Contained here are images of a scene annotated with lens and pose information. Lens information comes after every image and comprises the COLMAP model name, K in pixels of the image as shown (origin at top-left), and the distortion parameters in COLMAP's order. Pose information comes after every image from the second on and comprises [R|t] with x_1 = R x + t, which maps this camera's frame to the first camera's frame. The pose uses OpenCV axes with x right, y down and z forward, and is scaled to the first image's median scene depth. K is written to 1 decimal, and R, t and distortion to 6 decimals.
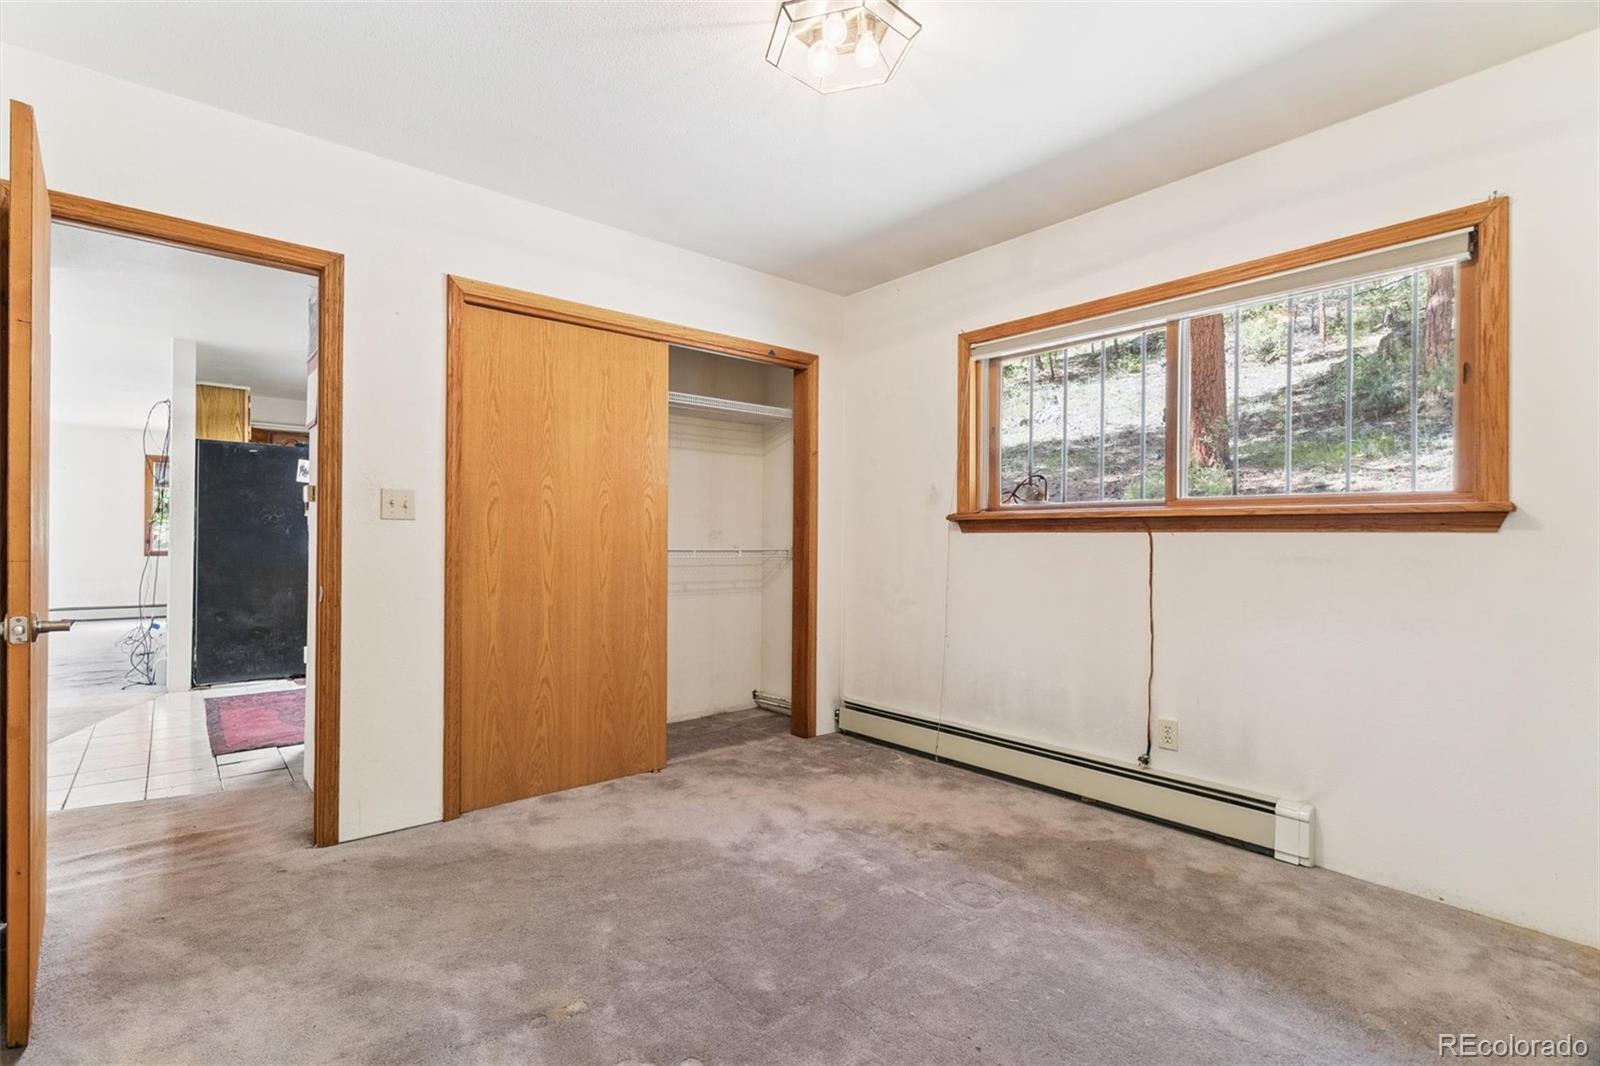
lens RADIAL K [[730.6, 0, 788.0], [0, 730.6, 540.0], [0, 0, 1]] dist [-0.002468, -0.000556]
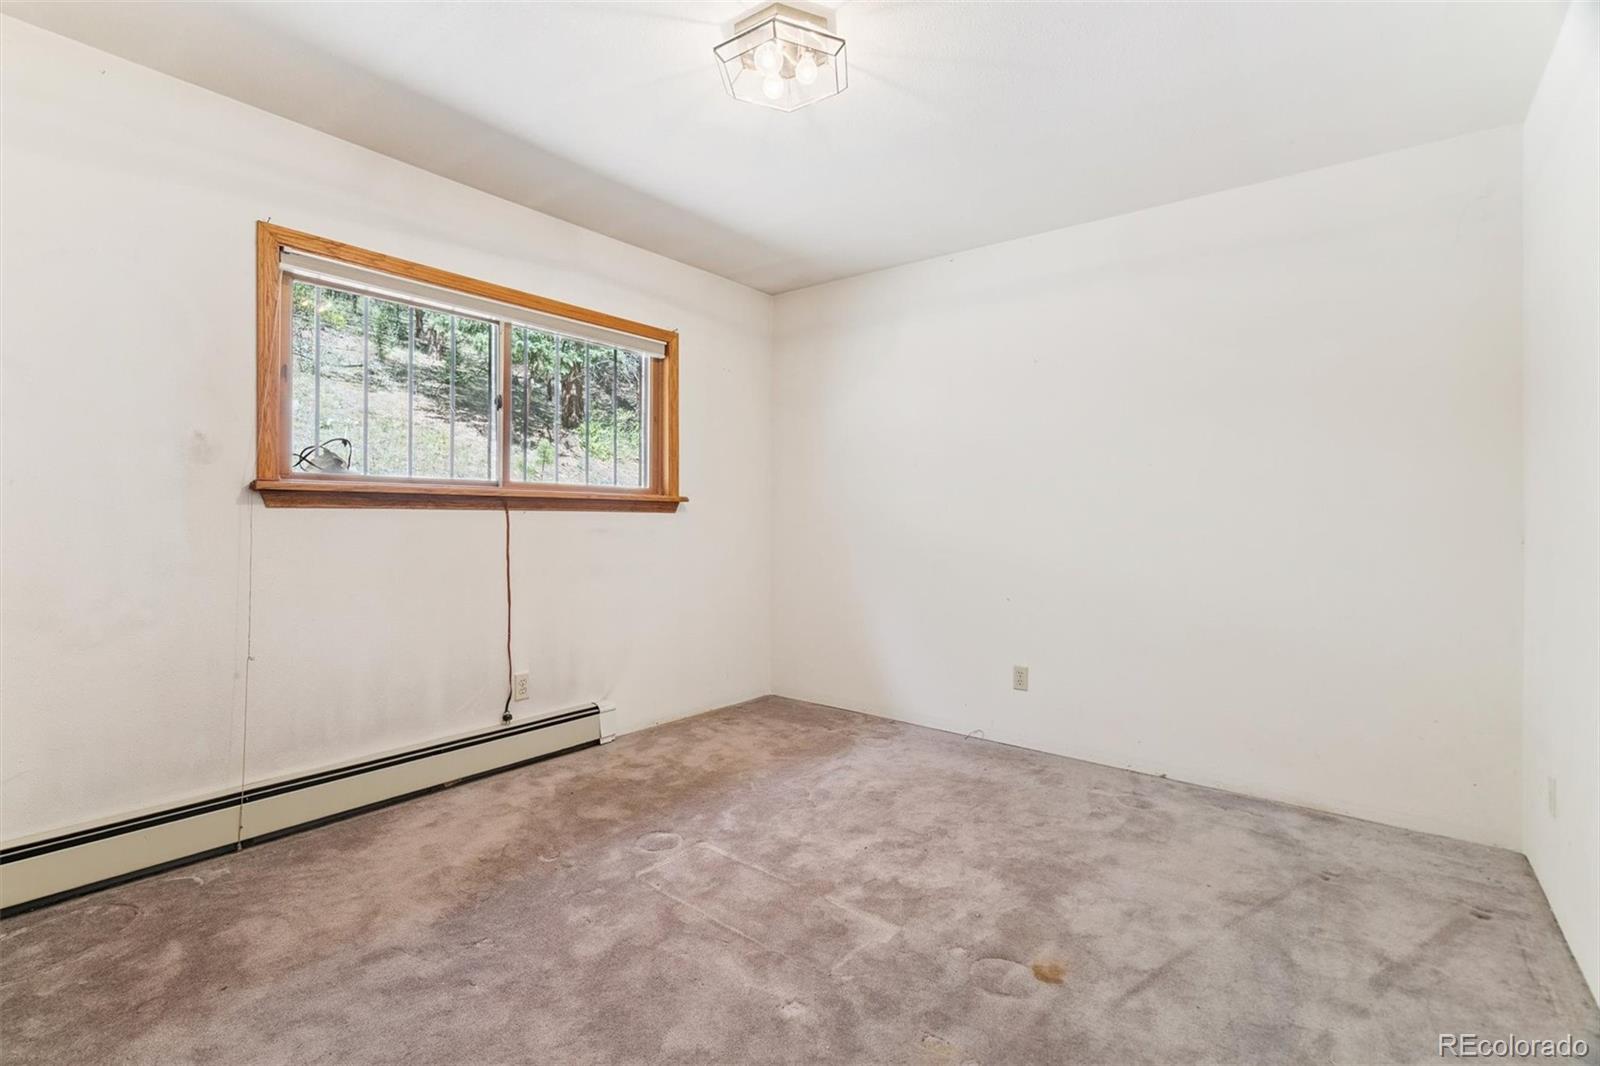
lens RADIAL K [[730.6, 0, 788.9], [0, 730.6, 518.8], [0, 0, 1]] dist [-0.002468, -0.000556]
pose [[-0.187005, -0.011036, 0.982297, -0.661703], [-0.006399, 0.999929, 0.010016, -0.011670], [-0.982338, -0.004413, -0.187063, 0.777269]]
